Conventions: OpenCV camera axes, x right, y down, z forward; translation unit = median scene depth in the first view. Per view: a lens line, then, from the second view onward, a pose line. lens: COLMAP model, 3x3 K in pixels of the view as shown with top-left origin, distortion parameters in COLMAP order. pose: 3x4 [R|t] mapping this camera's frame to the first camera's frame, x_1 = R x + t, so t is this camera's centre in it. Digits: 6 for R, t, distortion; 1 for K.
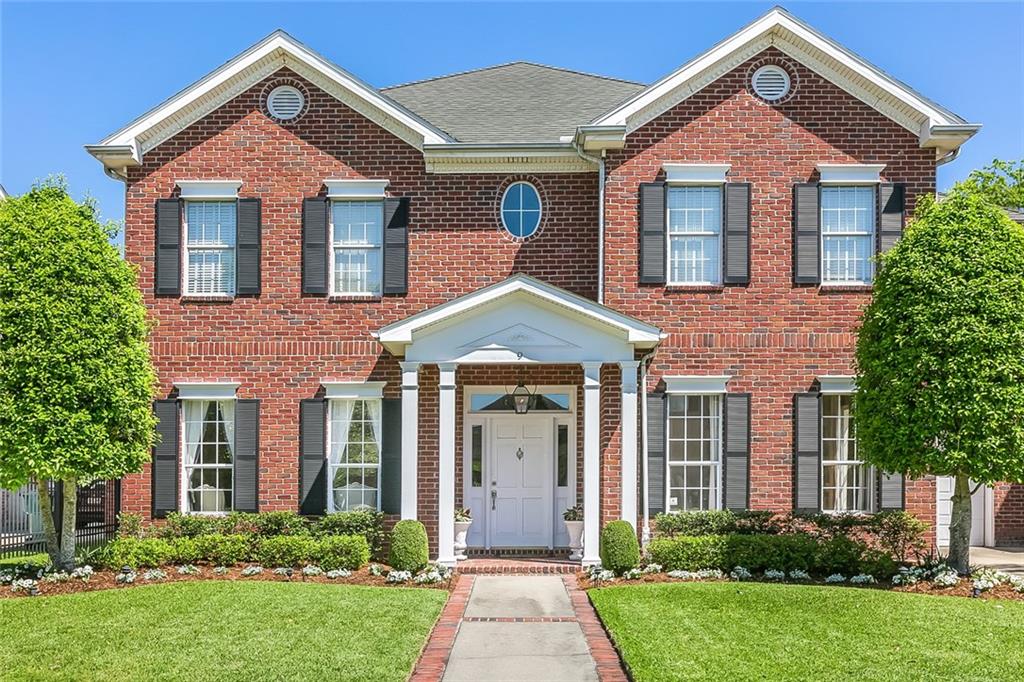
lens RADIAL K [[955.2, 0, 512.1], [0, 955.2, 342.2], [0, 0, 1]] dist [-0.002081, 0.000000]
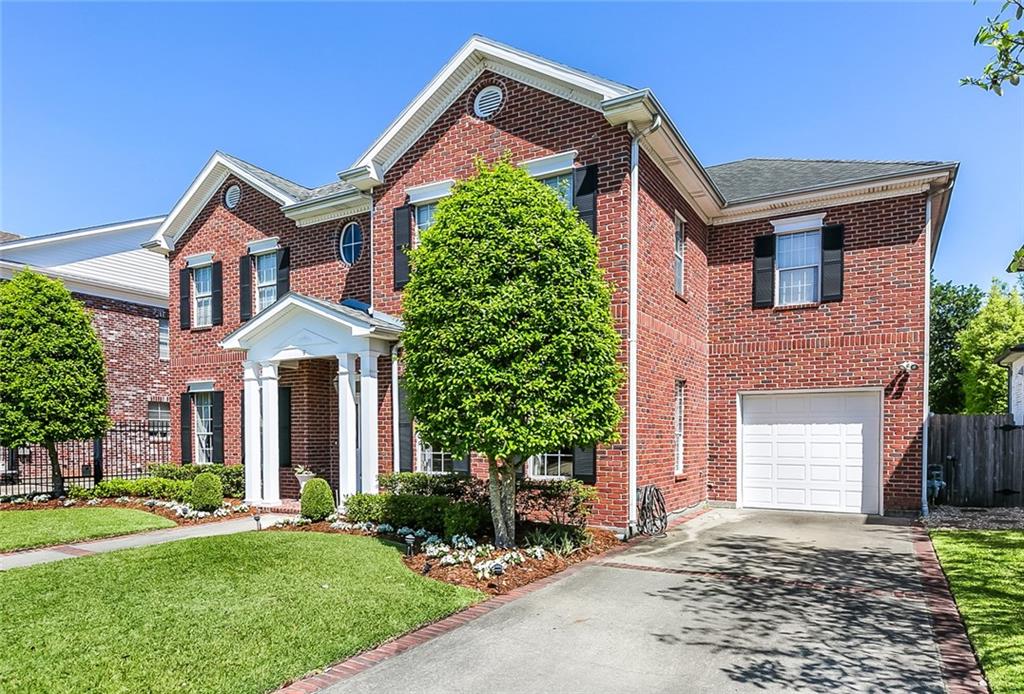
lens RADIAL K [[628.0, 0, 512.0], [0, 628.0, 346.2], [0, 0, 1]] dist [-0.002071, -0.000061]
pose [[0.867265, -0.067866, -0.493200, 0.650916], [0.068607, 0.997505, -0.016618, 0.037199], [0.493098, -0.019425, 0.869757, 0.350514]]
